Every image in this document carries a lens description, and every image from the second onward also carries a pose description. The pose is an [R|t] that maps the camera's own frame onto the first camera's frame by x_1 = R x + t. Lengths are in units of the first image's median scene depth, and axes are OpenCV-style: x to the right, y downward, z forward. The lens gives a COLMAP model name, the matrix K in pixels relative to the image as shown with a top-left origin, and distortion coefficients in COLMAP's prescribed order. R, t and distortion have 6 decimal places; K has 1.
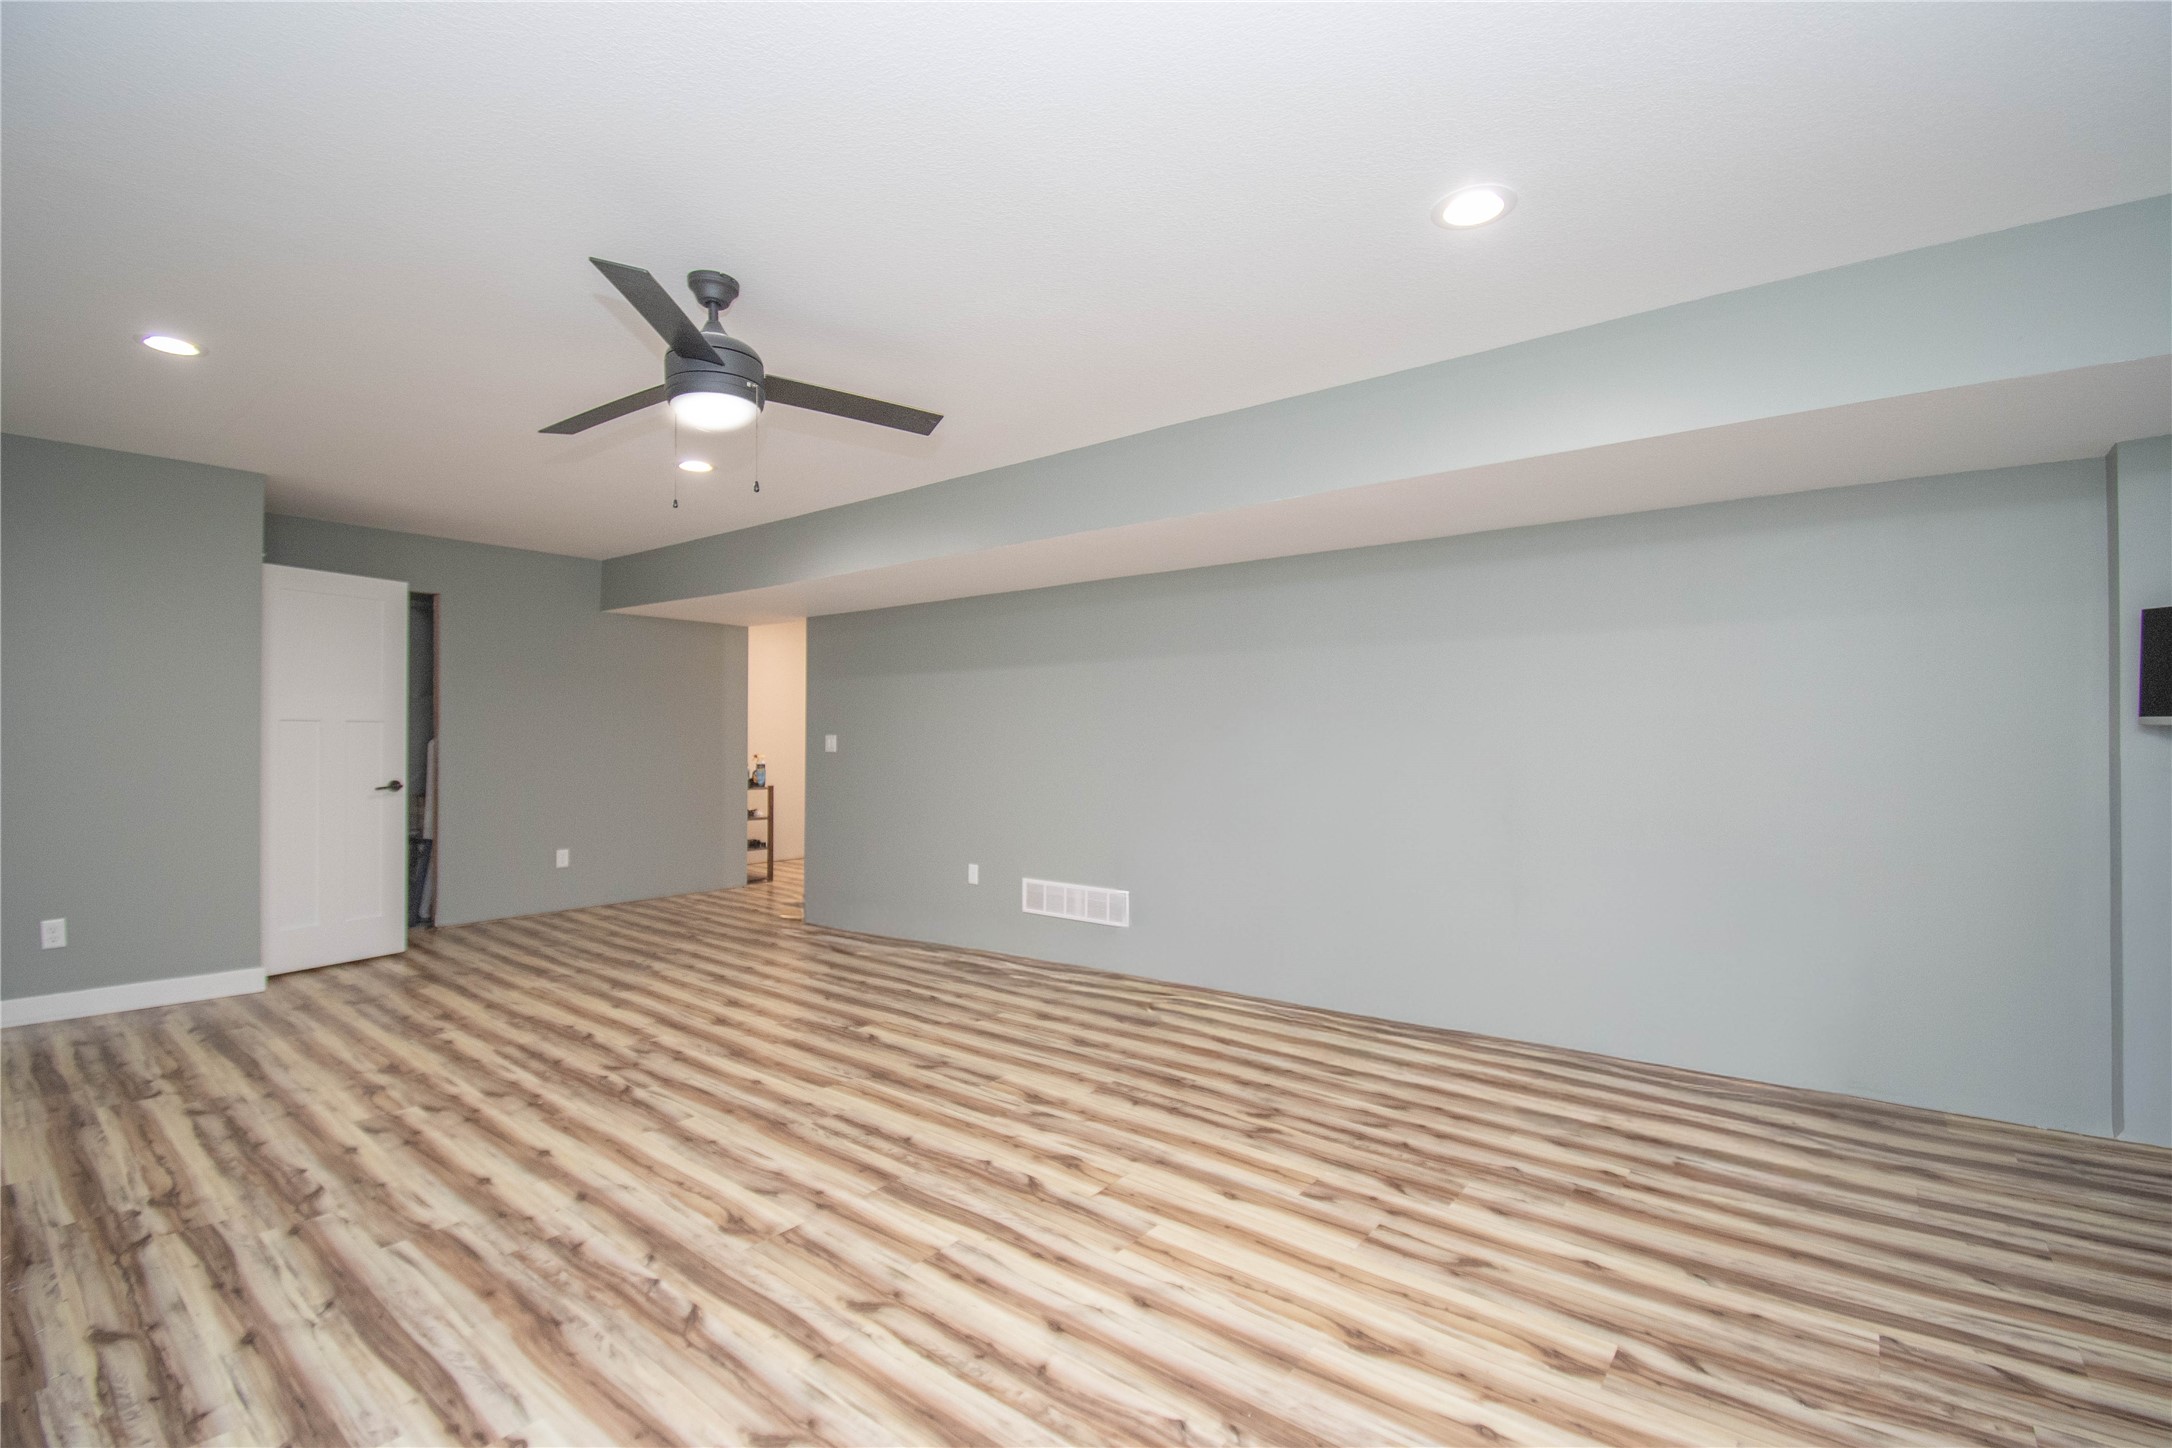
lens RADIAL K [[970.5, 0, 1097.2], [0, 970.5, 718.9], [0, 0, 1]] dist [0.021646, -0.027091]
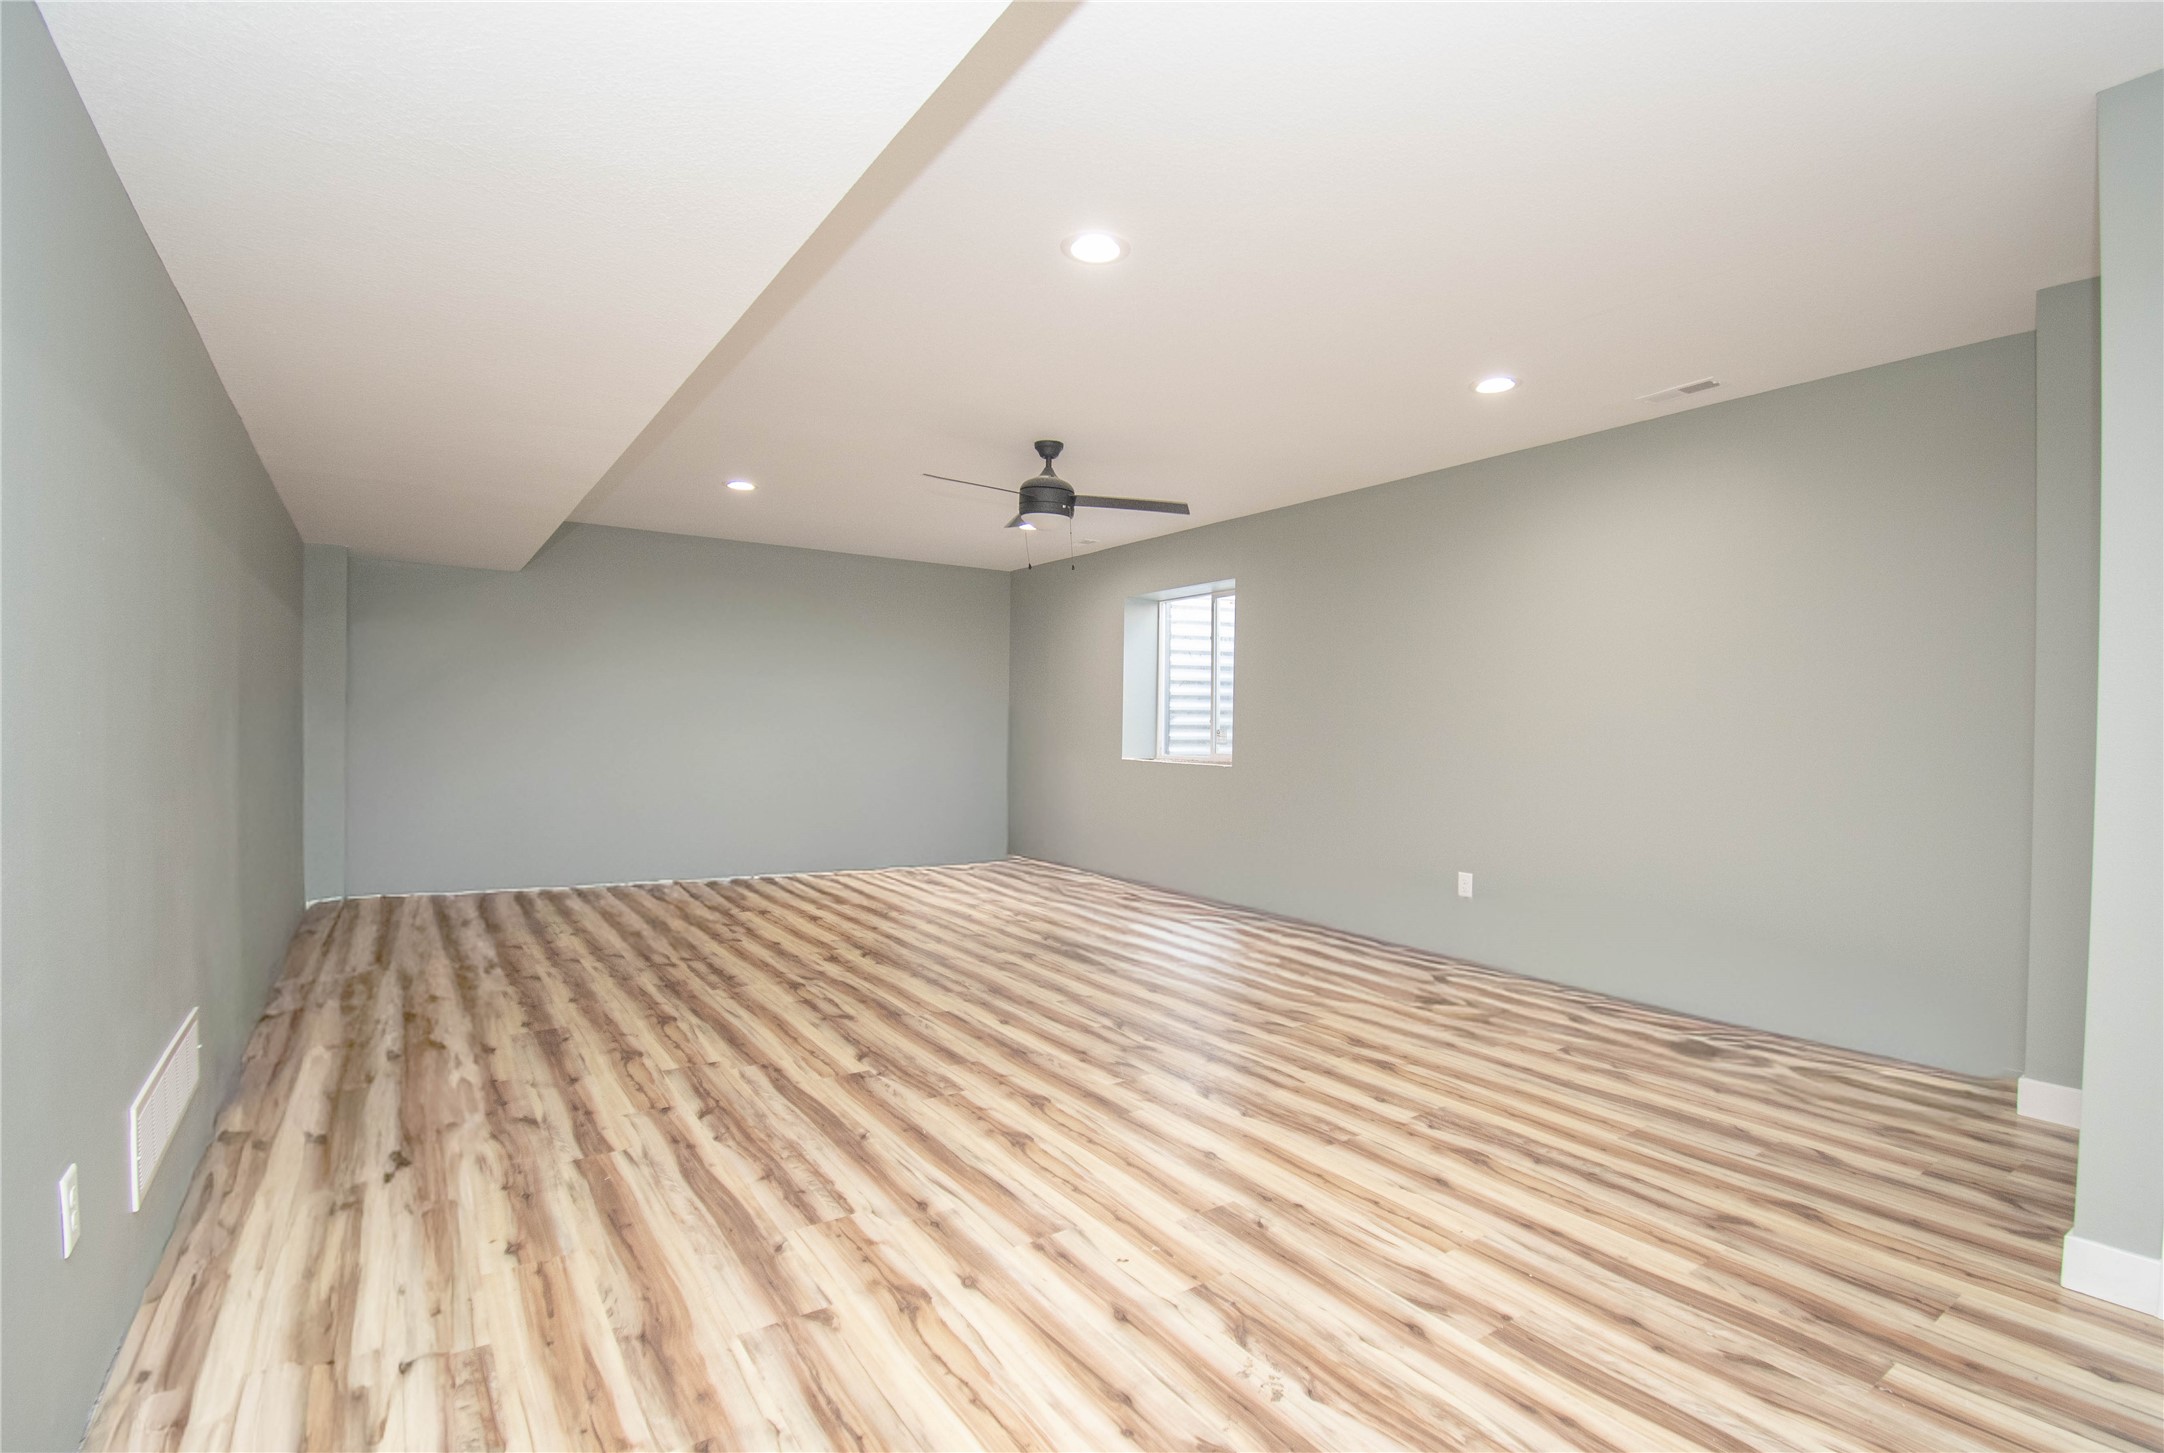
lens RADIAL K [[983.4, 0, 1114.0], [0, 983.4, 764.3], [0, 0, 1]] dist [0.001018, -0.000048]
pose [[-0.959355, -0.027992, 0.280810, -0.821082], [-0.022945, 0.999511, 0.021245, 0.078748], [-0.281268, 0.013938, -0.959528, 2.159501]]
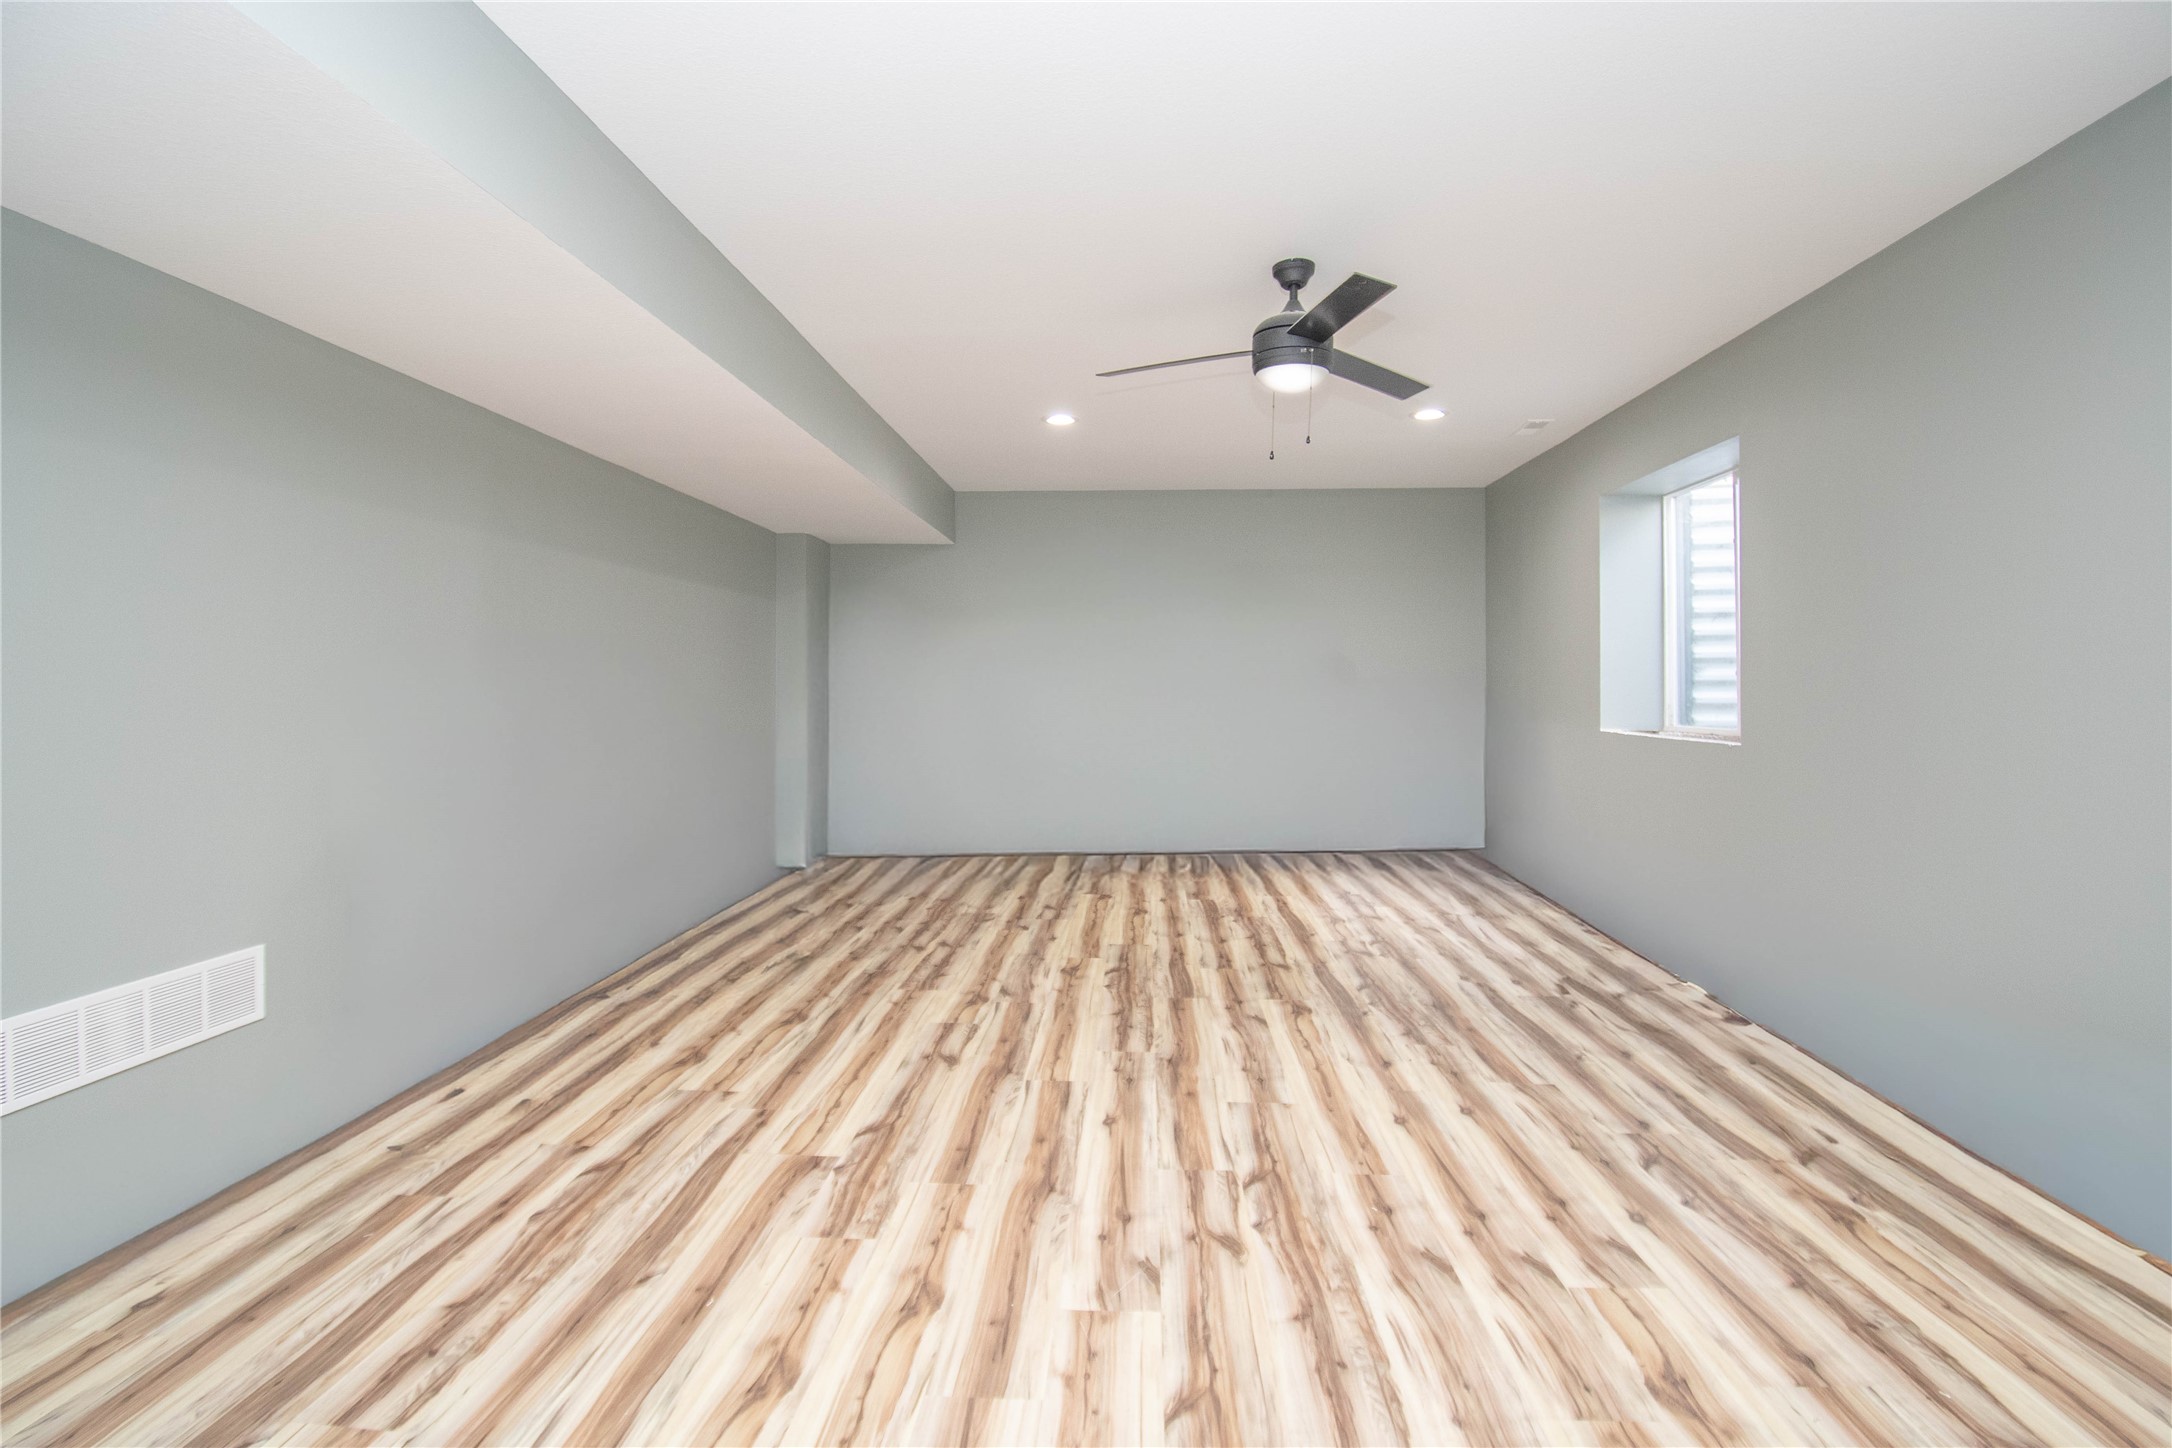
lens RADIAL K [[970.5, 0, 1097.2], [0, 970.5, 718.9], [0, 0, 1]] dist [0.021646, -0.027091]
pose [[-0.579002, -0.030545, 0.814754, -0.992169], [-0.019007, 0.999532, 0.023965, 0.073253], [-0.815105, -0.001610, -0.579311, 1.546742]]
